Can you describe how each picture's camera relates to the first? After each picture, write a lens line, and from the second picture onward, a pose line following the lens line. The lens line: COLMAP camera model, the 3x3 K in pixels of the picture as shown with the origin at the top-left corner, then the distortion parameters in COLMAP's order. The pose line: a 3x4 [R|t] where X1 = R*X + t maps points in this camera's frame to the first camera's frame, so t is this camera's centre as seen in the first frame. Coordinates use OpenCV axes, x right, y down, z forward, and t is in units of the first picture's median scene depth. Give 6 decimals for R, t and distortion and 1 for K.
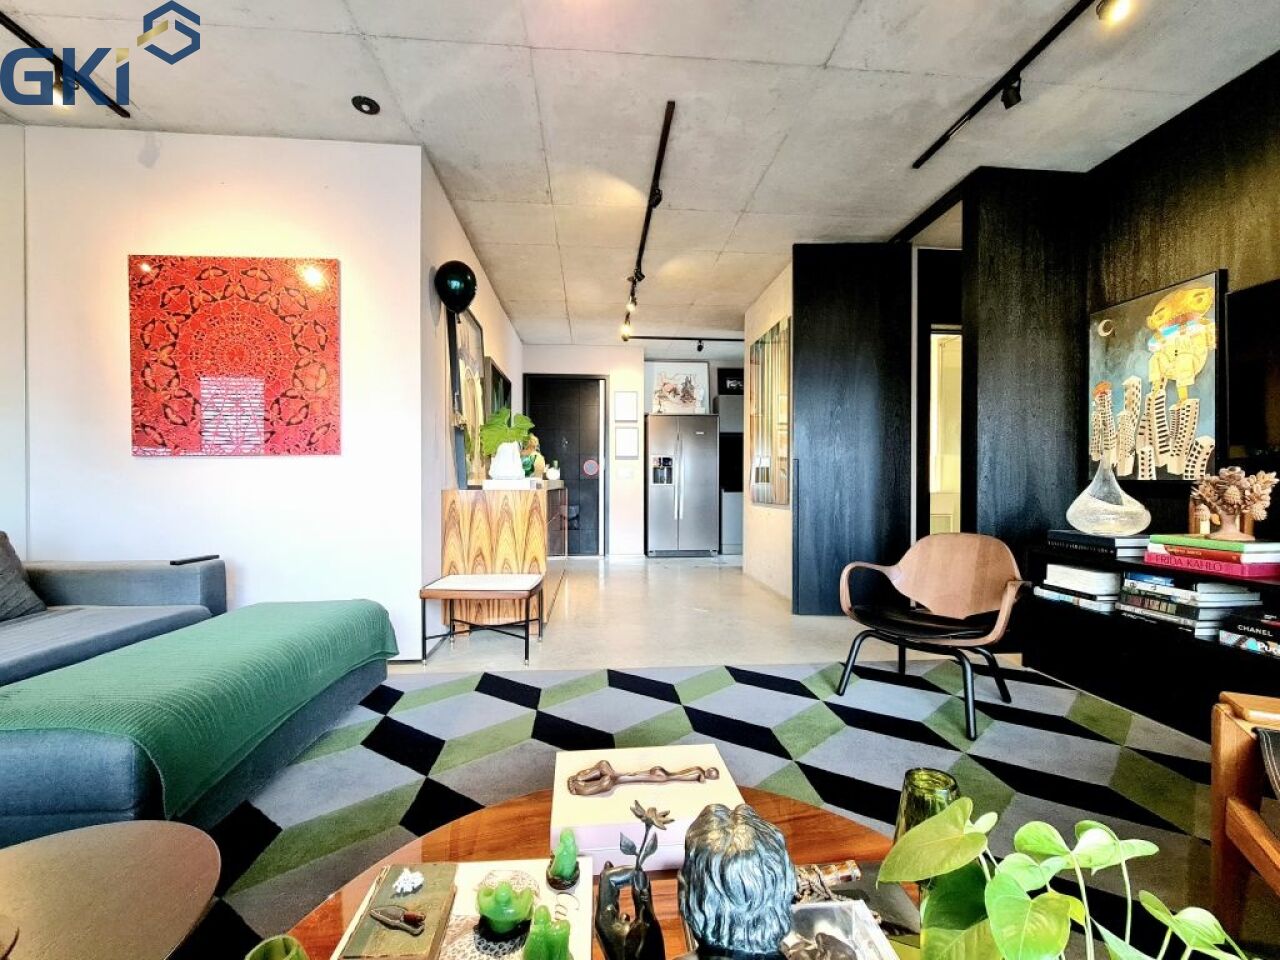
lens RADIAL K [[538.2, 0, 637.4], [0, 538.2, 486.8], [0, 0, 1]] dist [-0.000039, -0.000635]
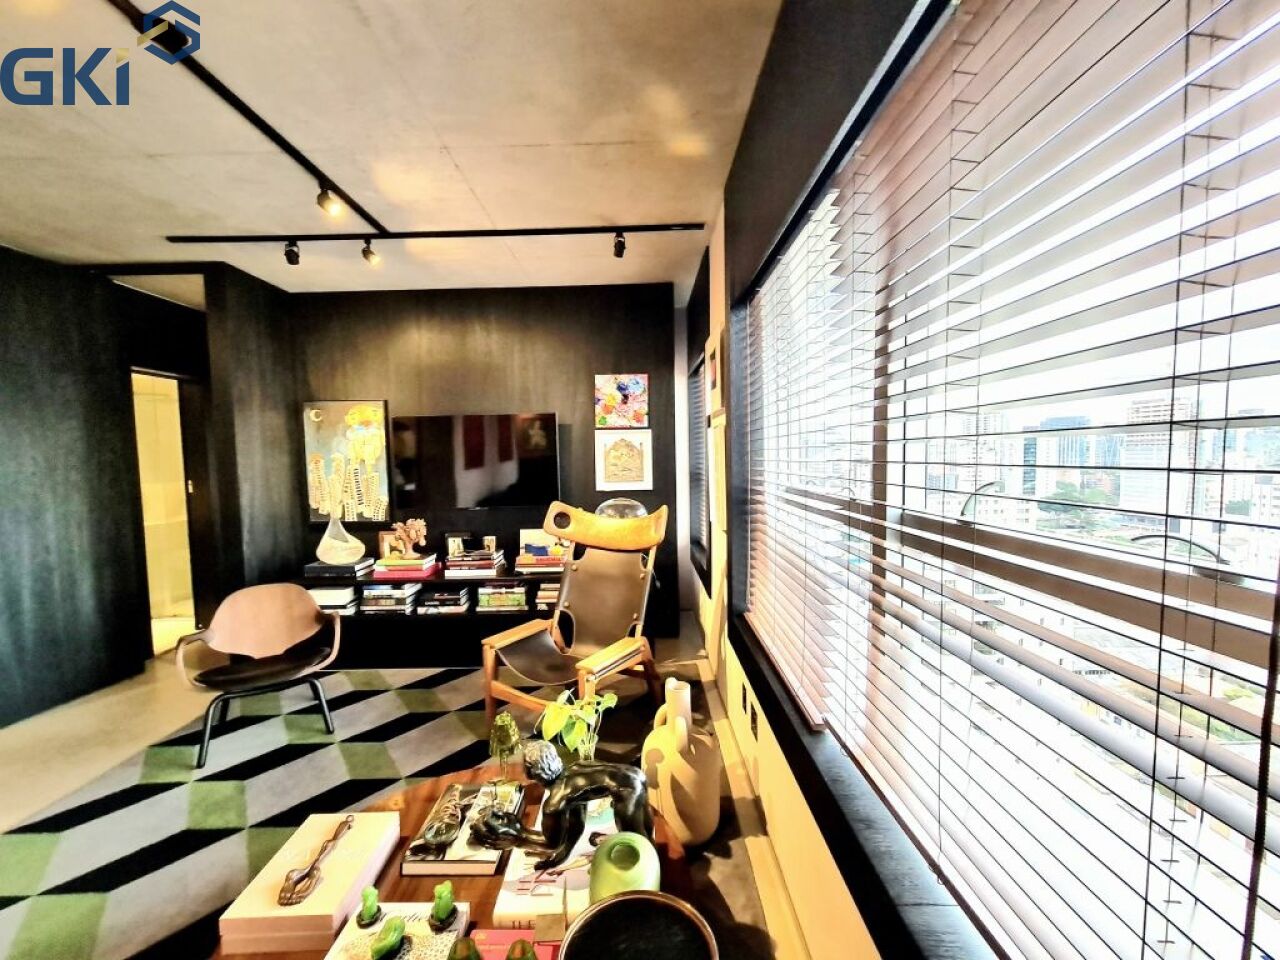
lens RADIAL K [[528.9, 0, 639.2], [0, 528.9, 488.5], [0, 0, 1]] dist [0.001980, 0.000289]
pose [[0.088668, -0.066646, 0.993829, -0.475108], [0.027245, 0.997548, 0.064464, -0.176845], [-0.995689, 0.021361, 0.090266, 0.030971]]
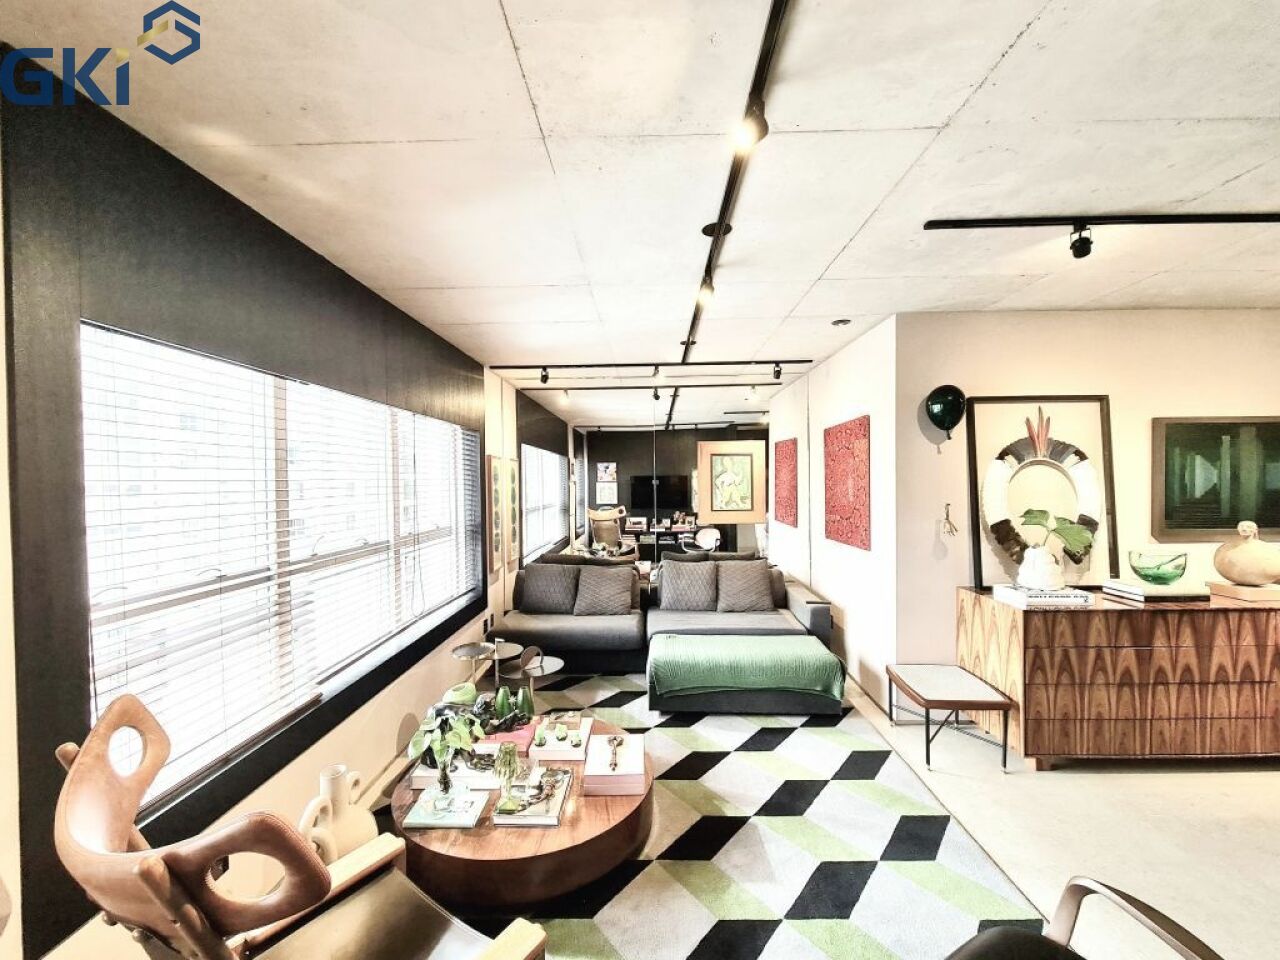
lens RADIAL K [[525.5, 0, 637.8], [0, 525.5, 486.6], [0, 0, 1]] dist [0.002727, -0.004149]
pose [[-0.108785, 0.012448, -0.993987, 0.911529], [0.007875, 0.999901, 0.011660, -0.255487], [0.994034, -0.006559, -0.108872, 0.549094]]
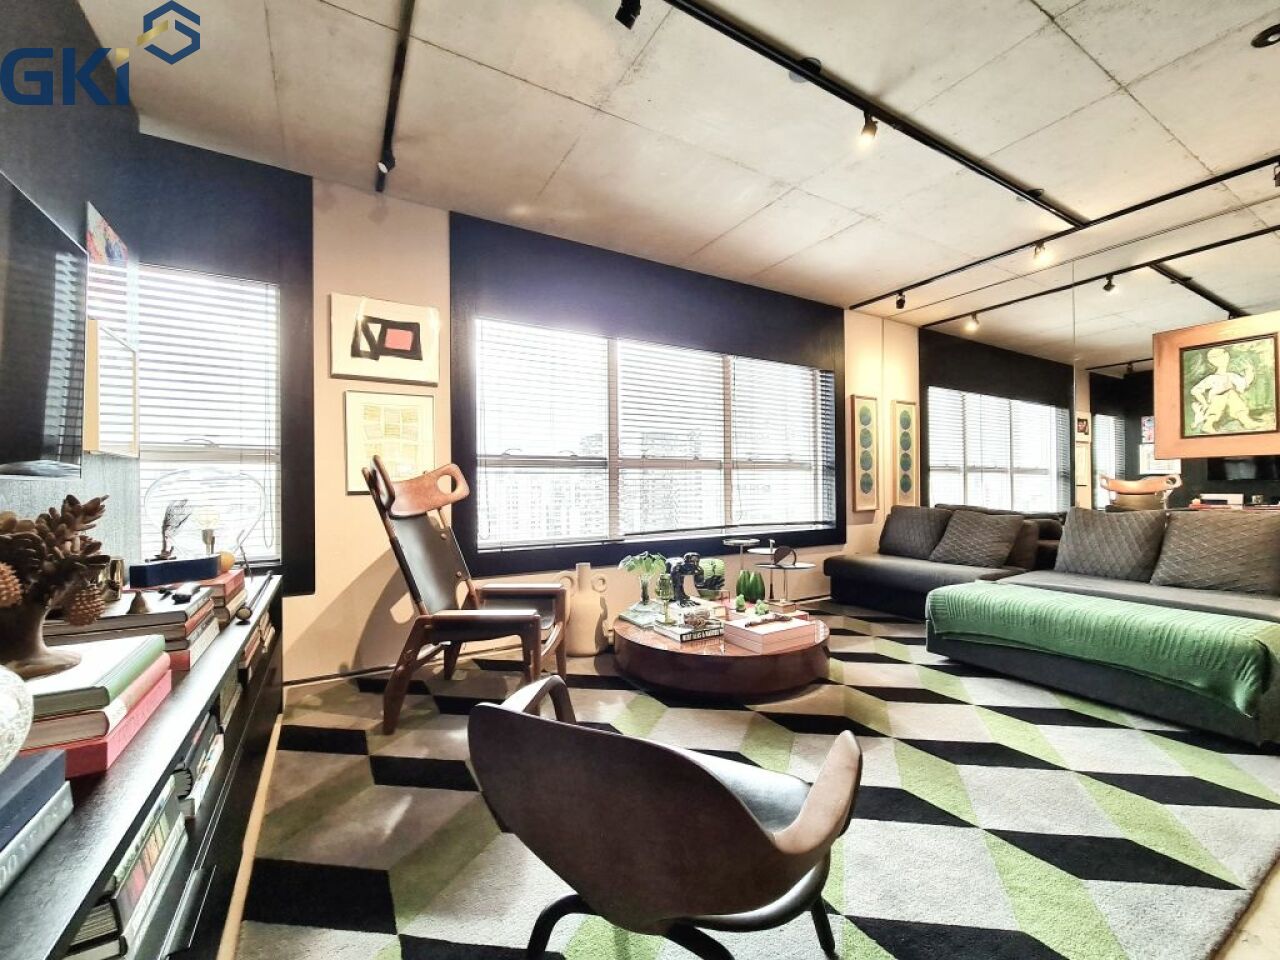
lens RADIAL K [[525.5, 0, 637.8], [0, 525.5, 486.6], [0, 0, 1]] dist [0.002727, -0.004149]
pose [[-0.902523, 0.004844, -0.430614, 0.639573], [0.005616, 0.999984, -0.000521, -0.030042], [0.430604, -0.002888, -0.902536, 1.178649]]
